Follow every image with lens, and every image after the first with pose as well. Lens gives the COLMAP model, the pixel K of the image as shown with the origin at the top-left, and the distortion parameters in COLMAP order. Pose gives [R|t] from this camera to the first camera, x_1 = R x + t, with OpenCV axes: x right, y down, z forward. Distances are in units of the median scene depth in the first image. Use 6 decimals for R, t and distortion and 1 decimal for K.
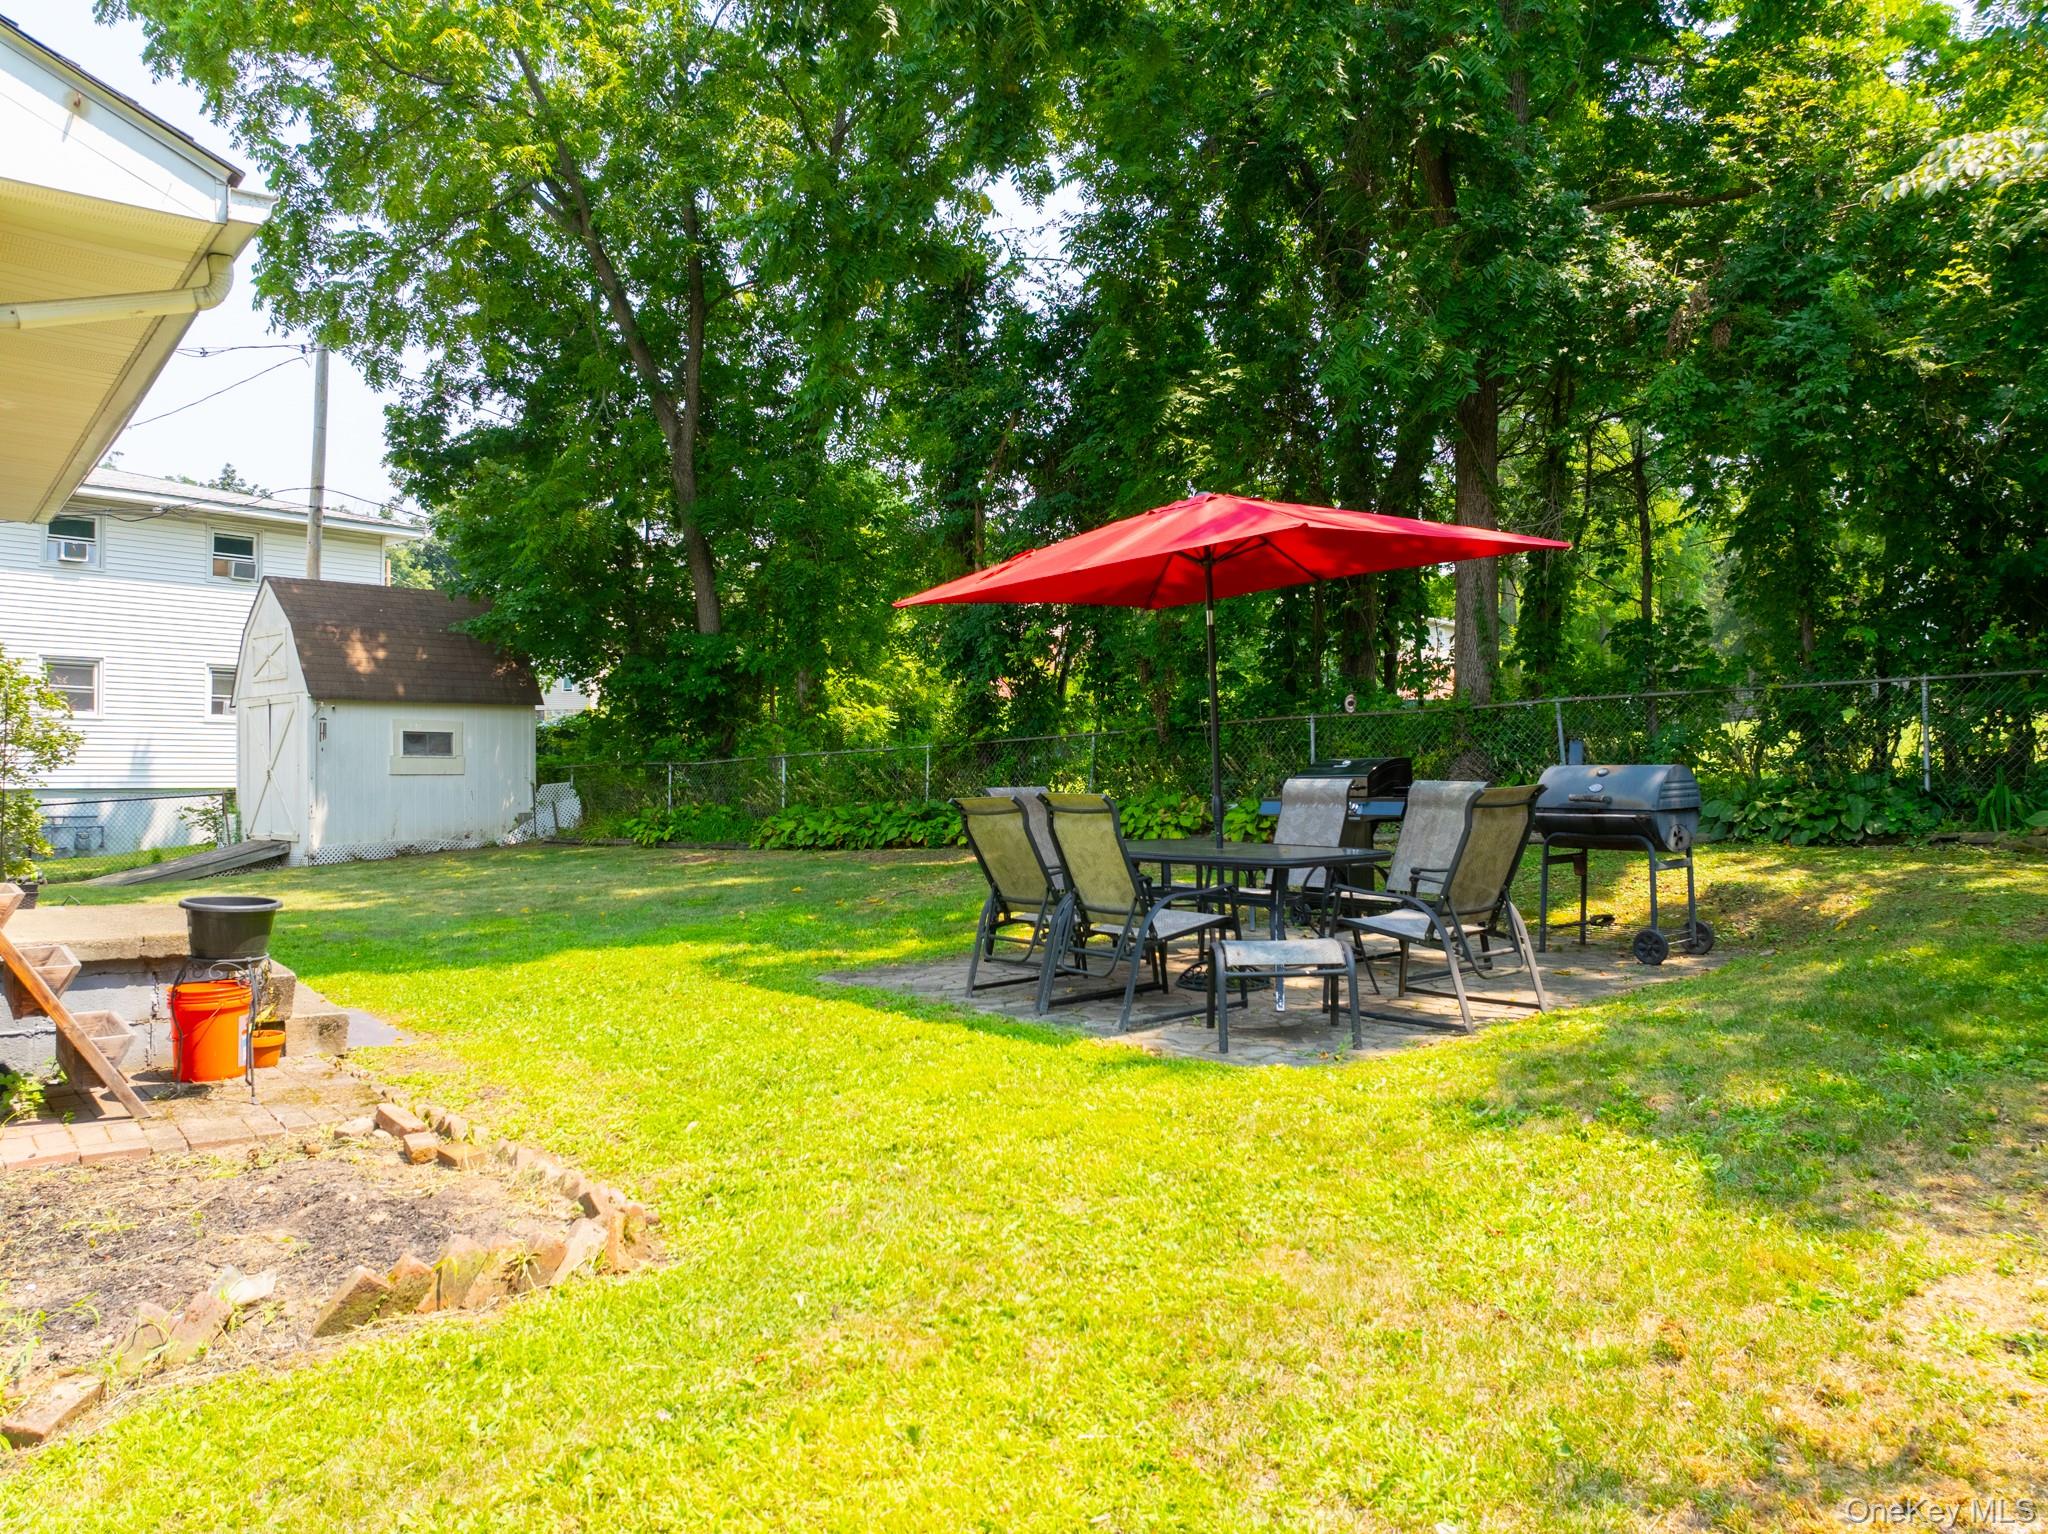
lens RADIAL K [[1438.0, 0, 1028.9], [0, 1438.0, 768.1], [0, 0, 1]] dist [-0.048959, 0.019849]
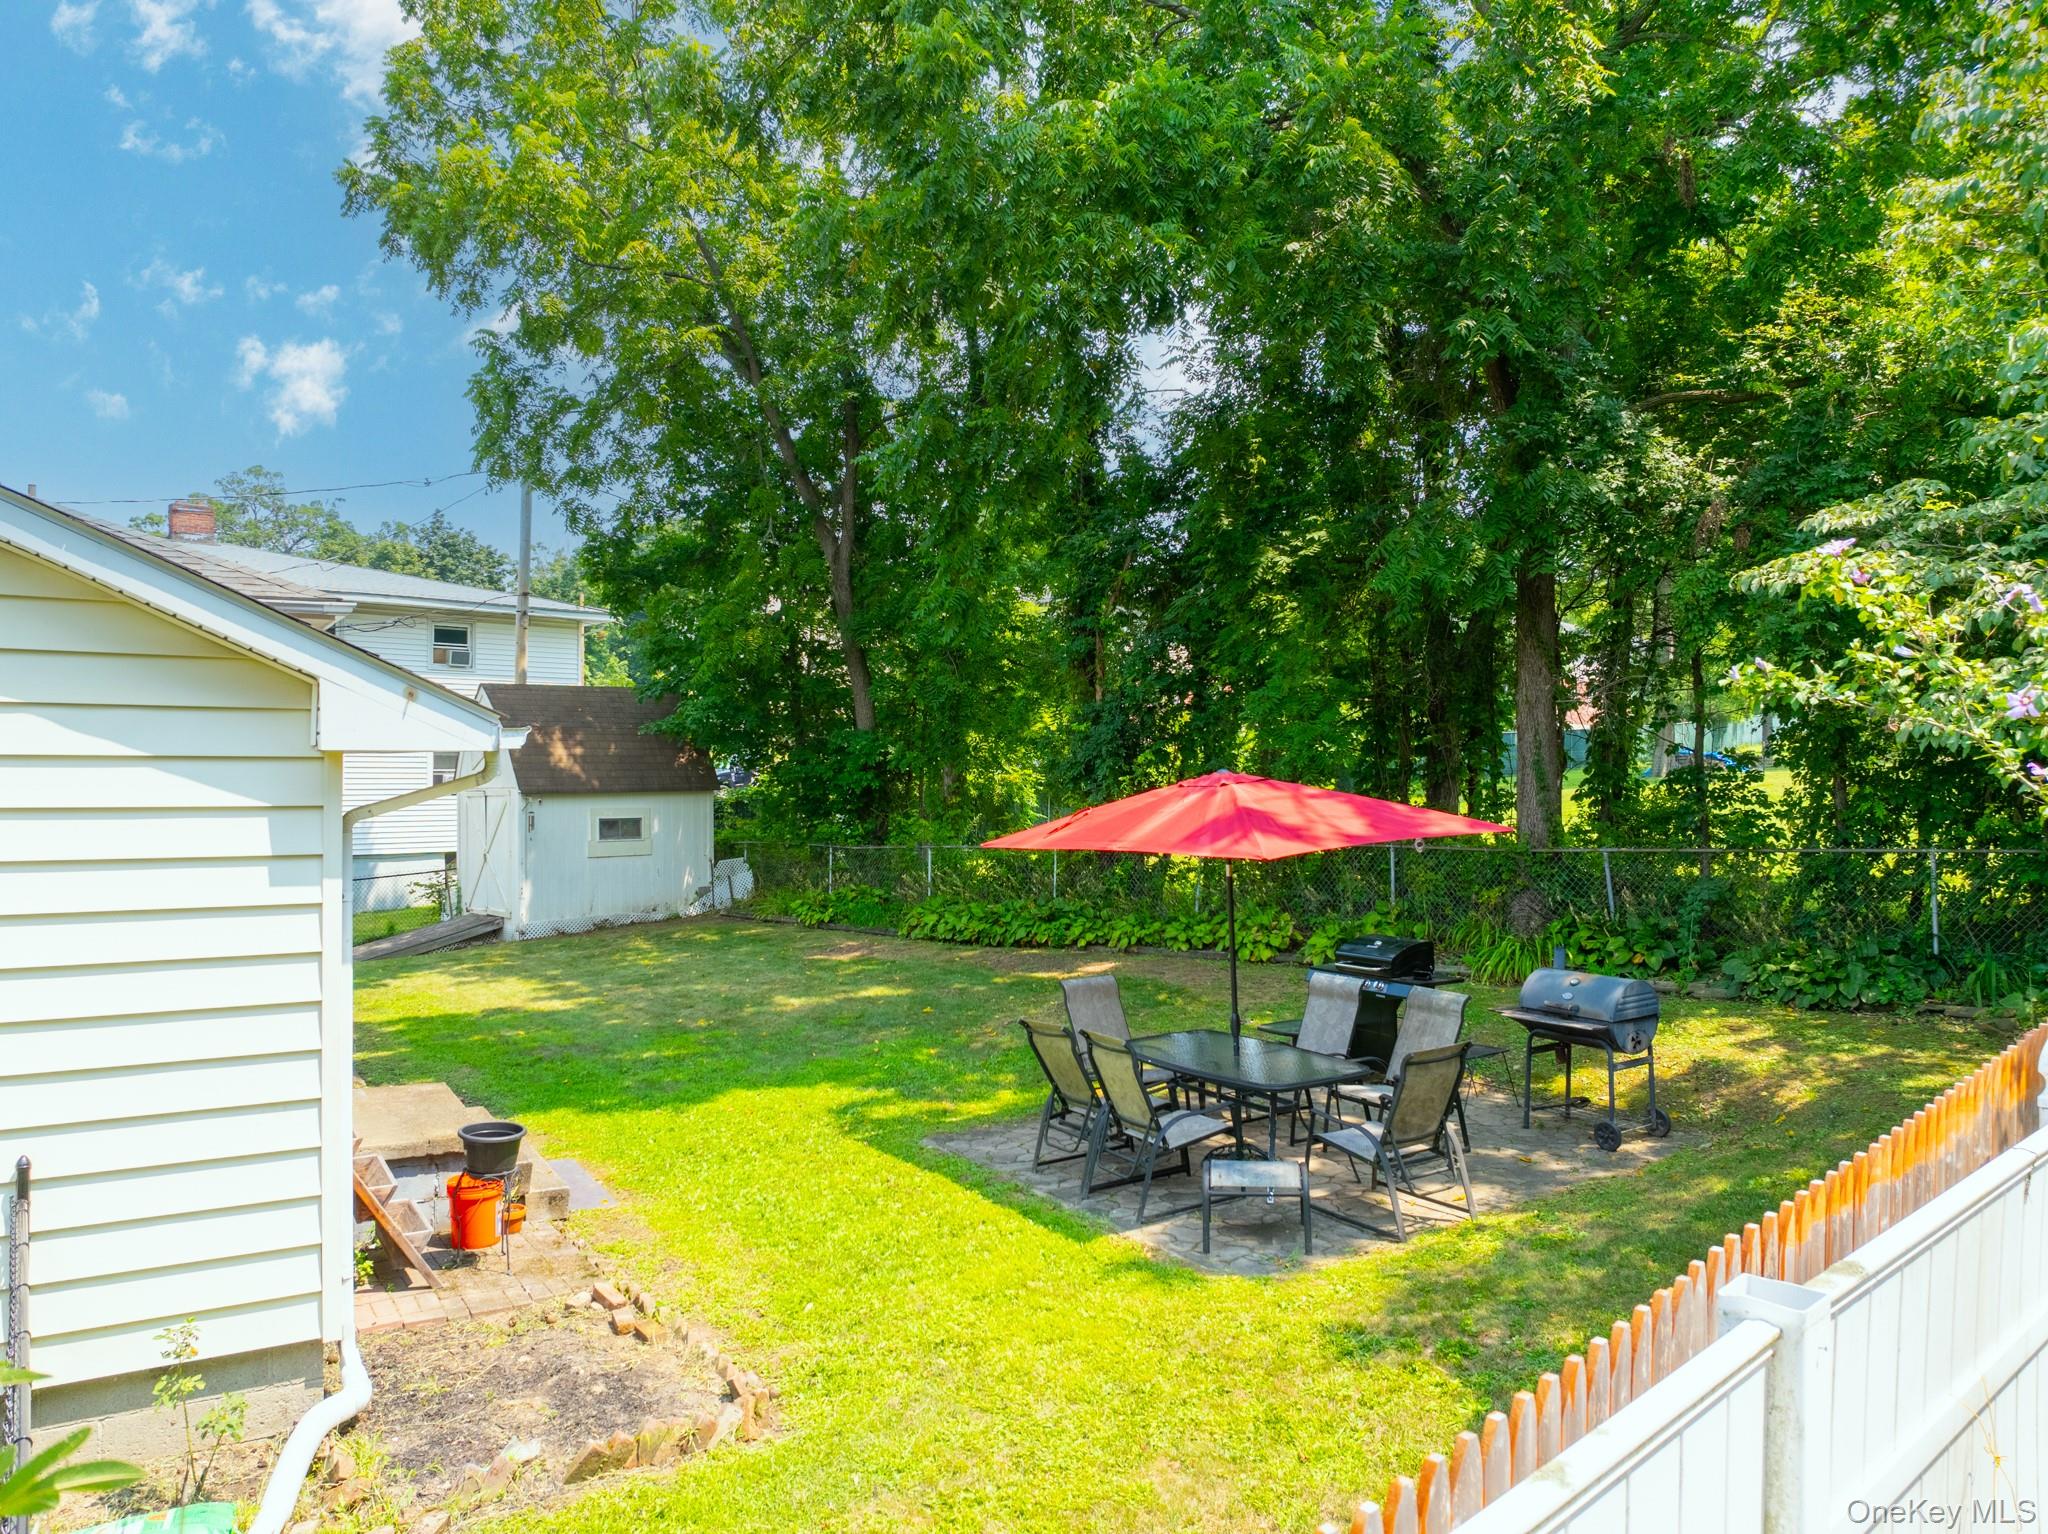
lens RADIAL K [[1446.4, 0, 1032.6], [0, 1446.4, 760.9], [0, 0, 1]] dist [-0.040997, 0.003639]
pose [[0.993076, -0.001226, -0.117471, 0.073373], [0.001331, 0.999999, 0.000820, -0.141255], [0.117470, -0.000971, 0.993076, -0.185503]]
